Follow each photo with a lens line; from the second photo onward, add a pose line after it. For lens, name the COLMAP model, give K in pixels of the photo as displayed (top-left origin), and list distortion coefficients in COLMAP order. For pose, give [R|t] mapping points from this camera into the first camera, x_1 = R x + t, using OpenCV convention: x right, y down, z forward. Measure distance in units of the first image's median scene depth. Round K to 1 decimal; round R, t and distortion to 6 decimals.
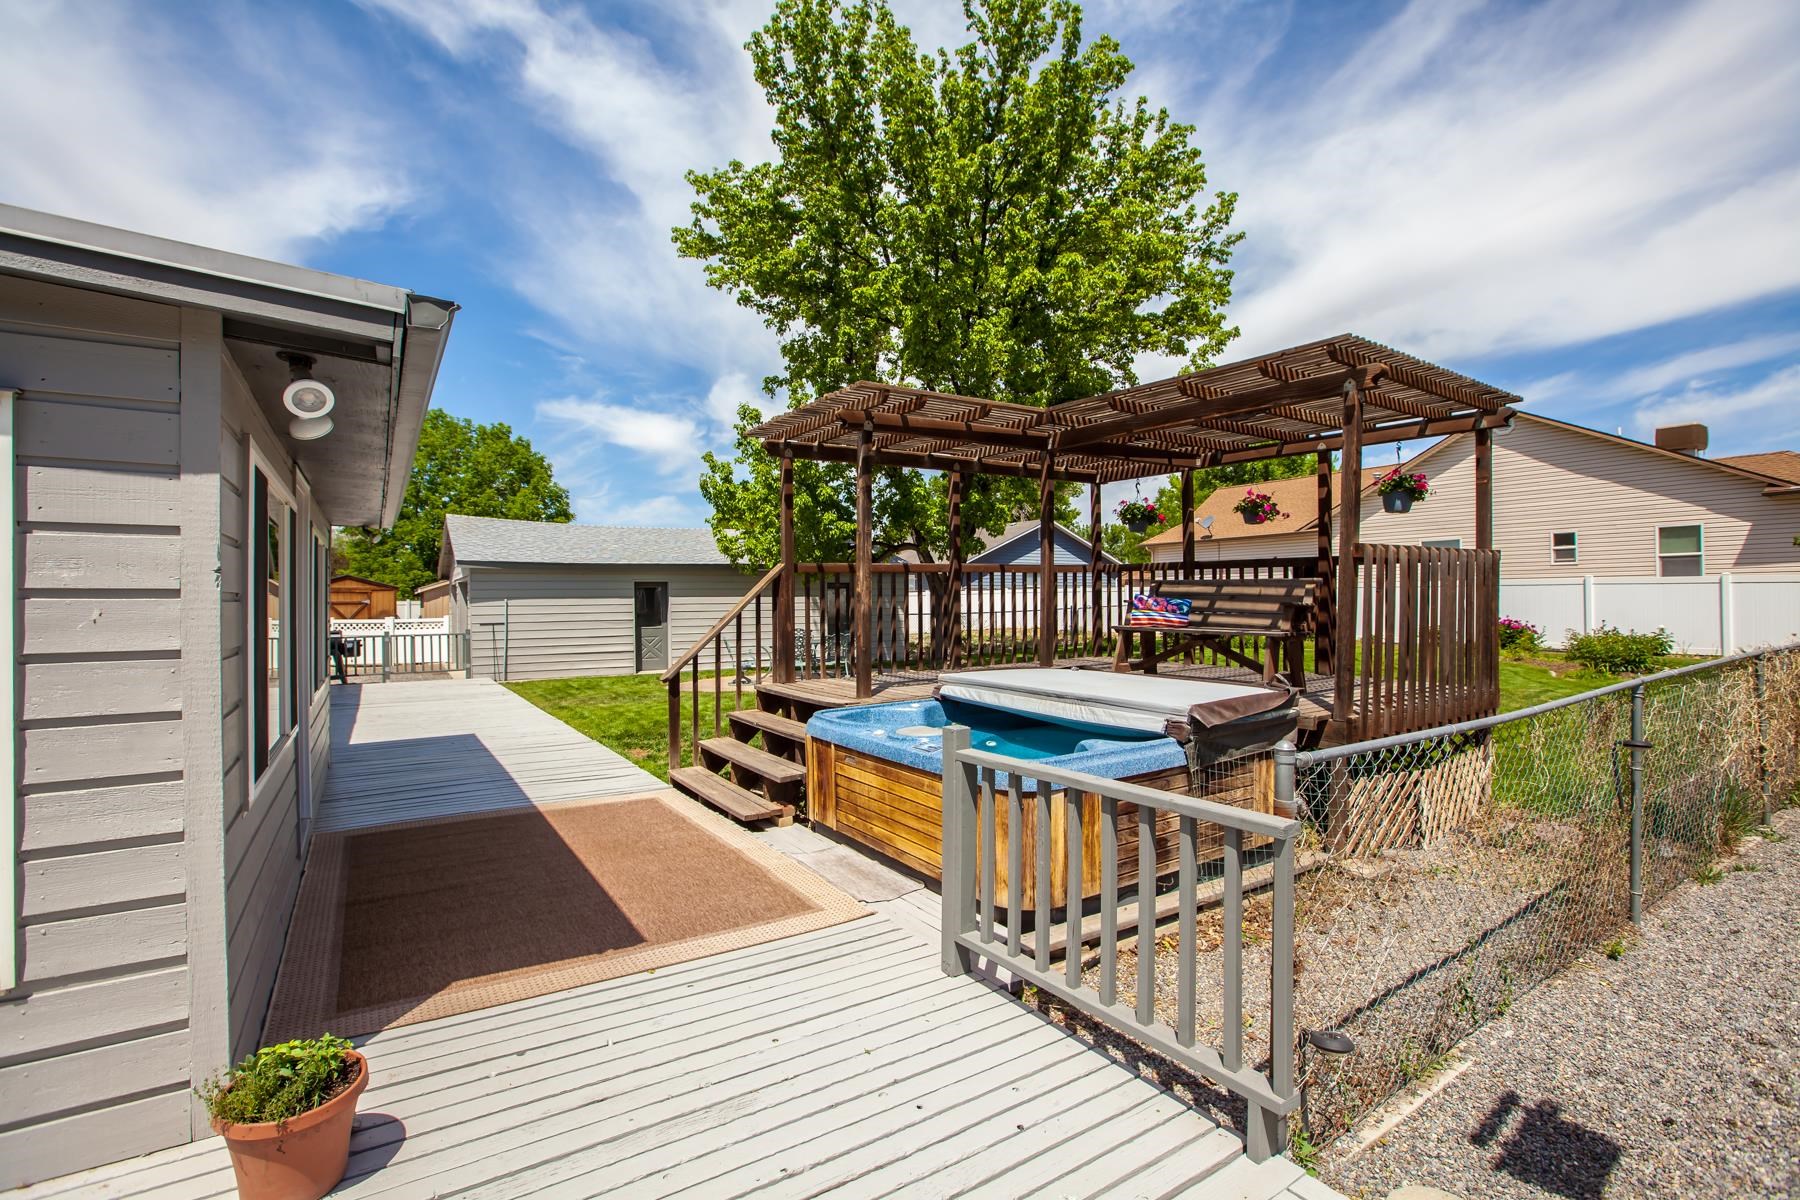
lens RADIAL K [[829.7, 0, 910.6], [0, 829.7, 602.1], [0, 0, 1]] dist [-0.035185, 0.002372]
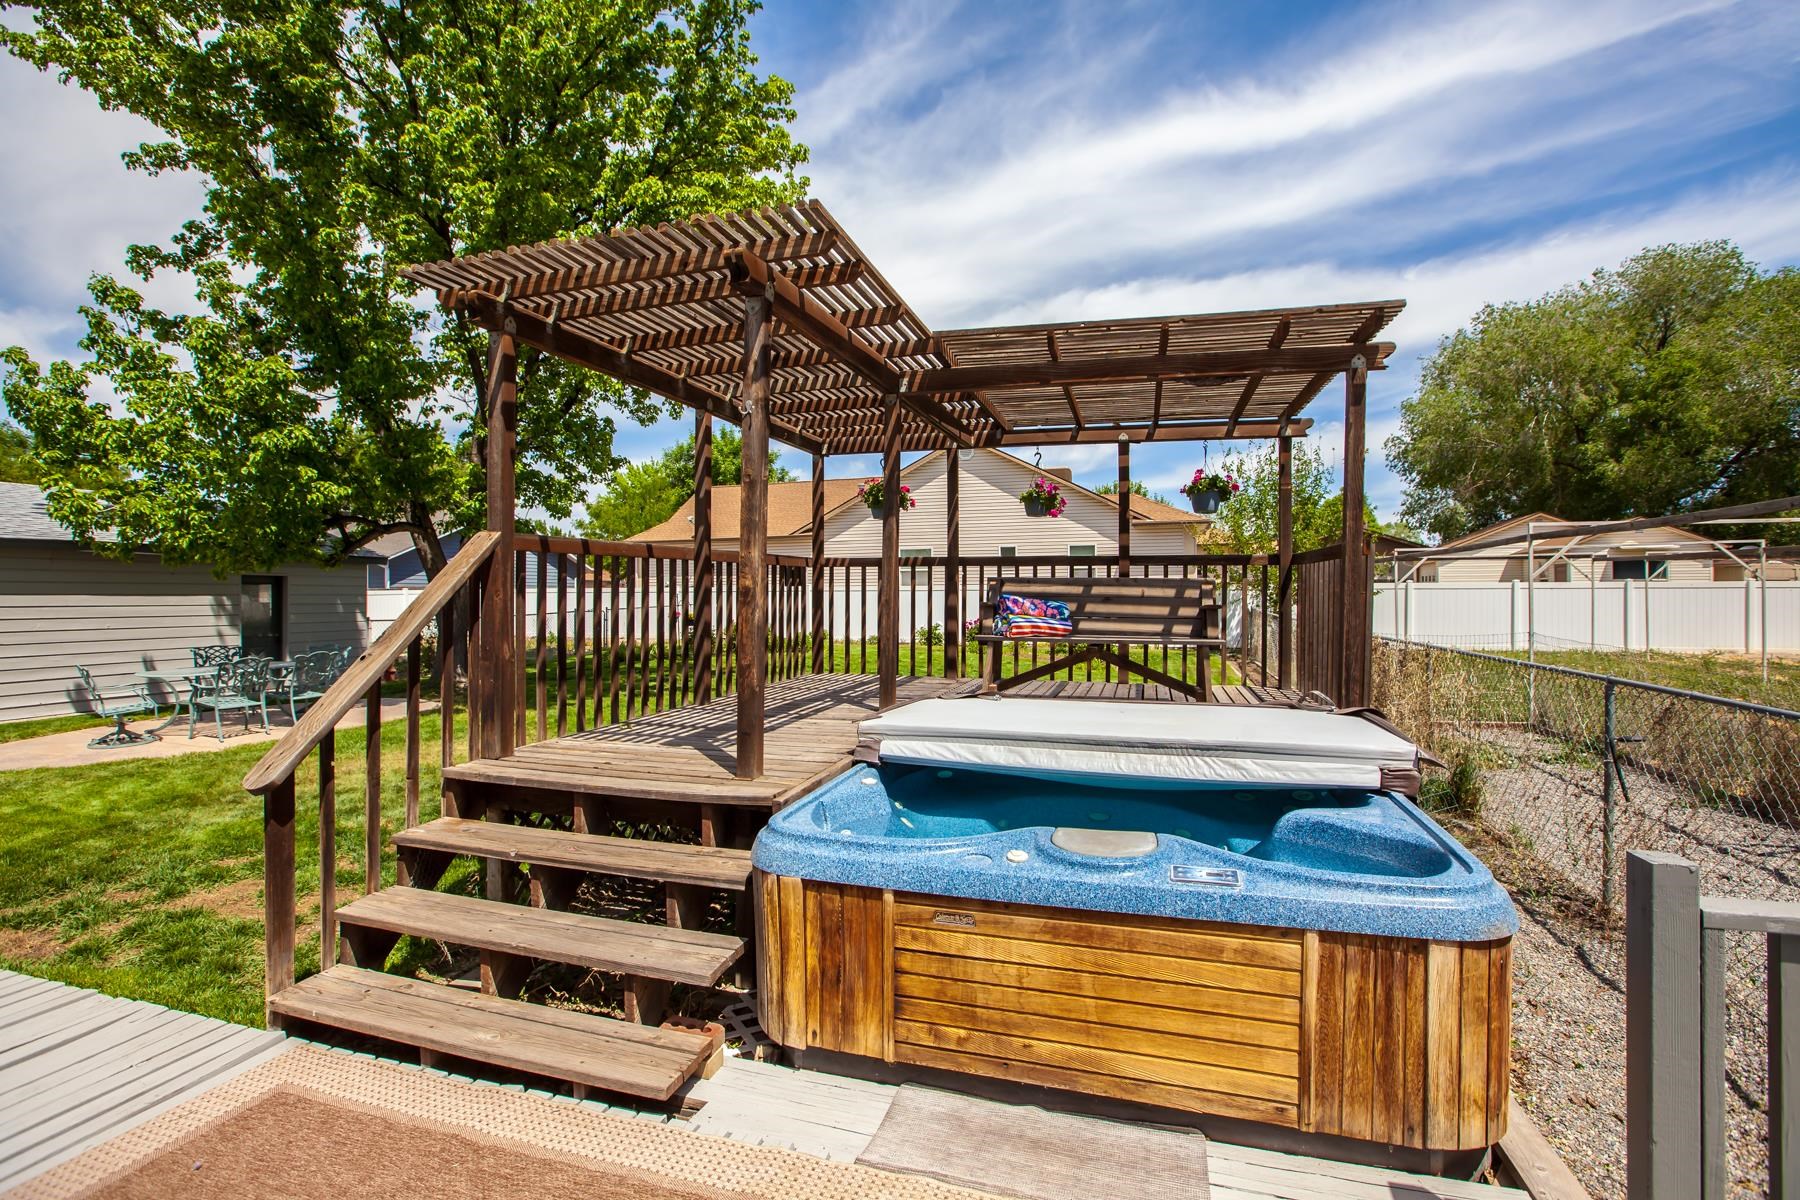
lens RADIAL K [[829.7, 0, 894.9], [0, 829.7, 597.4], [0, 0, 1]] dist [-0.035185, 0.002372]
pose [[0.774985, 0.004756, 0.631962, -0.328894], [0.000036, 0.999971, -0.007570, -0.001086], [-0.631980, 0.005889, 0.774962, 0.497540]]
